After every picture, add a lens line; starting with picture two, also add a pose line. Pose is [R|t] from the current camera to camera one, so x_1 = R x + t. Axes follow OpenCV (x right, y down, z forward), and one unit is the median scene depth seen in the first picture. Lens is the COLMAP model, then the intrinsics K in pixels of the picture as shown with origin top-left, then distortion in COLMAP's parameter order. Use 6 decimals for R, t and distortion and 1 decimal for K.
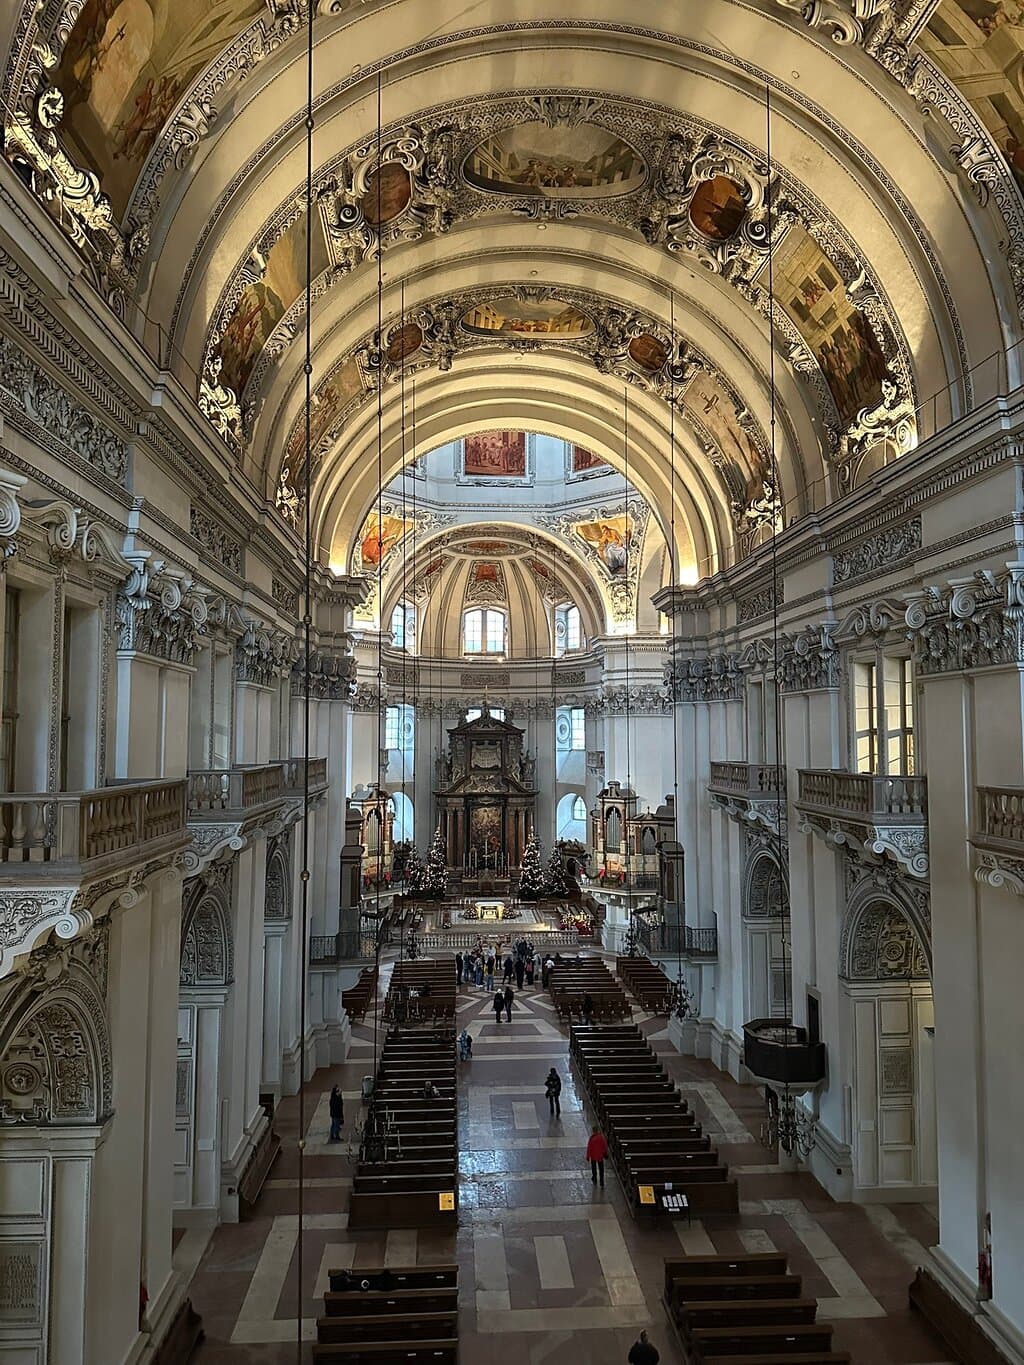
lens RADIAL K [[979.6, 0, 512.0], [0, 979.6, 682.5], [0, 0, 1]] dist [0.052168, -0.000178]
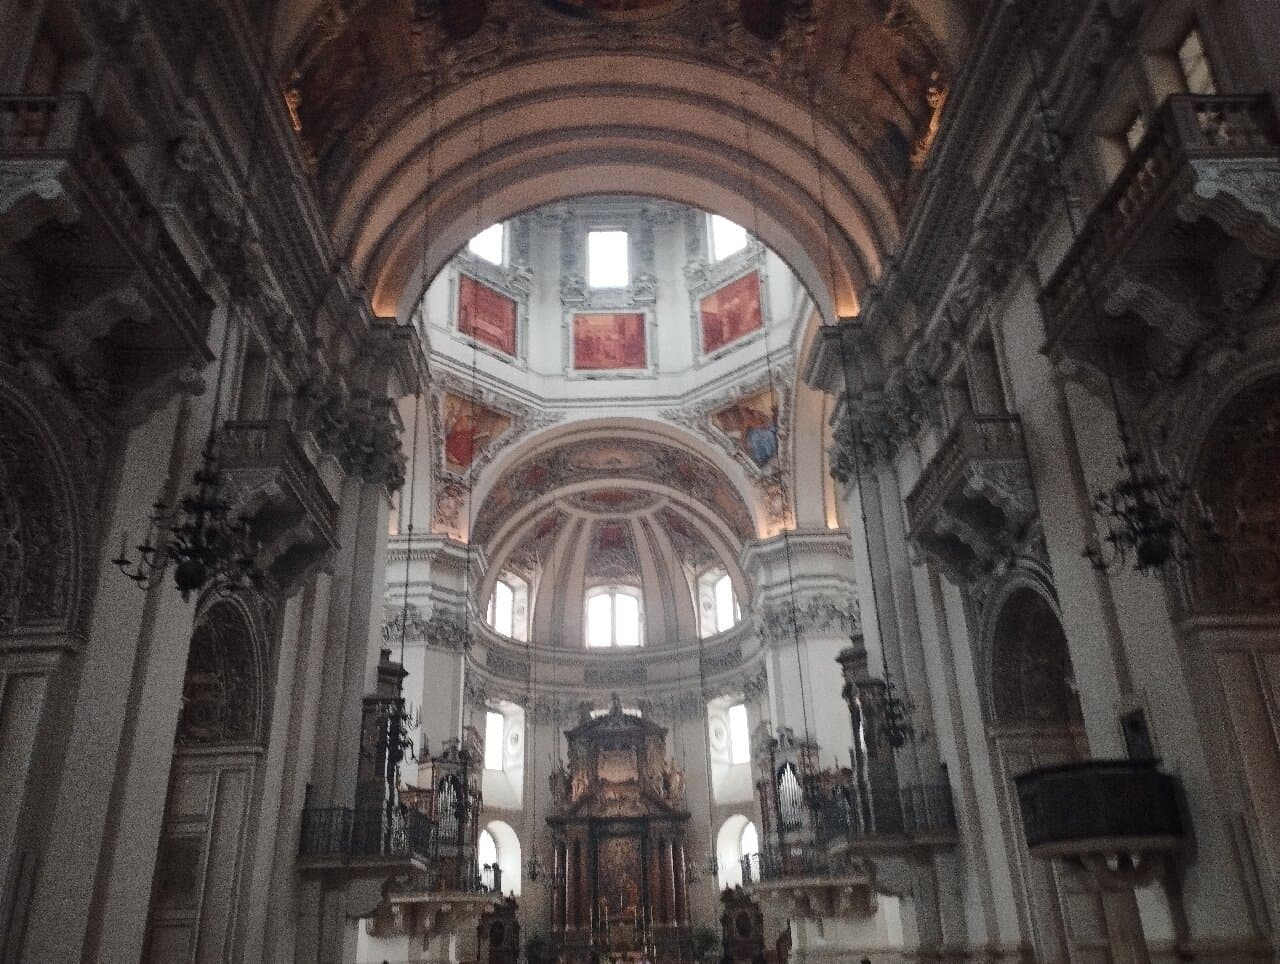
lens RADIAL K [[1075.1, 0, 640.0], [0, 1075.1, 482.0], [0, 0, 1]] dist [0.077527, 0.000206]
pose [[0.998680, -0.046450, -0.021917, 0.021501], [0.035333, 0.931032, -0.363223, 0.197218], [0.037277, 0.361970, 0.931444, 0.172668]]
